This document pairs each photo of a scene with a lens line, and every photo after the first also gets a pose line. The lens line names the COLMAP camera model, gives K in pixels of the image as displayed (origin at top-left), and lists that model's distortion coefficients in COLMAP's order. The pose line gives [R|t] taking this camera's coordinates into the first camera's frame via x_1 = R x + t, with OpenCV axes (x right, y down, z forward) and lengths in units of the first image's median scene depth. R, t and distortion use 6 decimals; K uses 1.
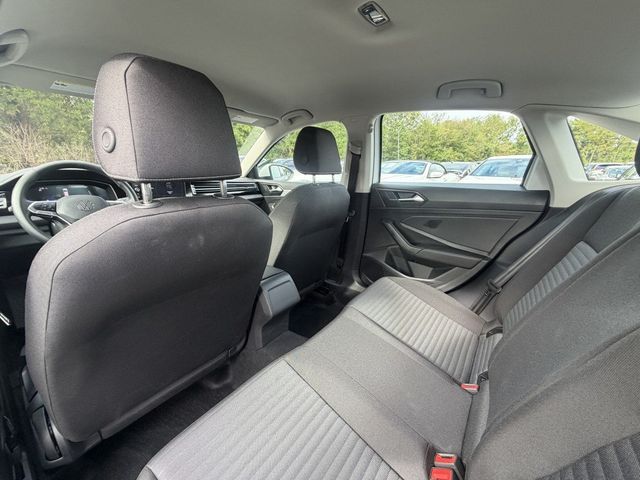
lens RADIAL K [[257.8, 0, 320.0], [0, 257.8, 240.0], [0, 0, 1]] dist [0.000908, 0.000069]
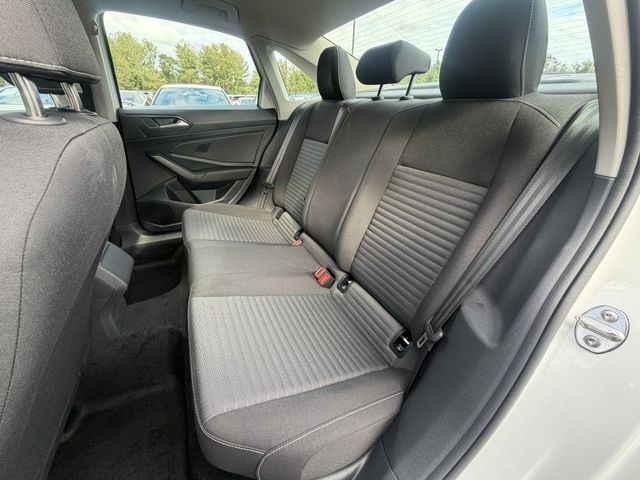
lens RADIAL K [[258.8, 0, 312.2], [0, 258.8, 238.7], [0, 0, 1]] dist [0.014949, 0.000069]
pose [[0.474754, -0.417236, 0.774934, -0.369714], [0.241733, 0.908442, 0.341025, 0.022710], [-0.846270, 0.025424, 0.532147, 0.057324]]
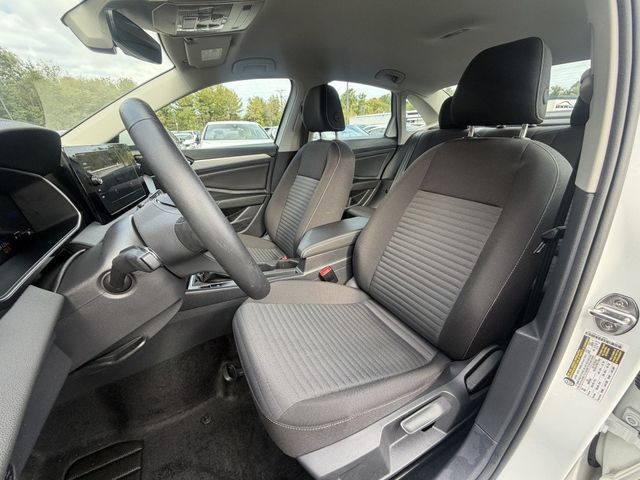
lens RADIAL K [[257.8, 0, 320.0], [0, 257.8, 240.0], [0, 0, 1]] dist [0.000908, 0.000069]
pose [[0.431436, -0.369812, 0.822862, -1.107771], [0.278854, 0.922118, 0.268213, -0.125758], [-0.857965, 0.113742, 0.500959, 0.493932]]
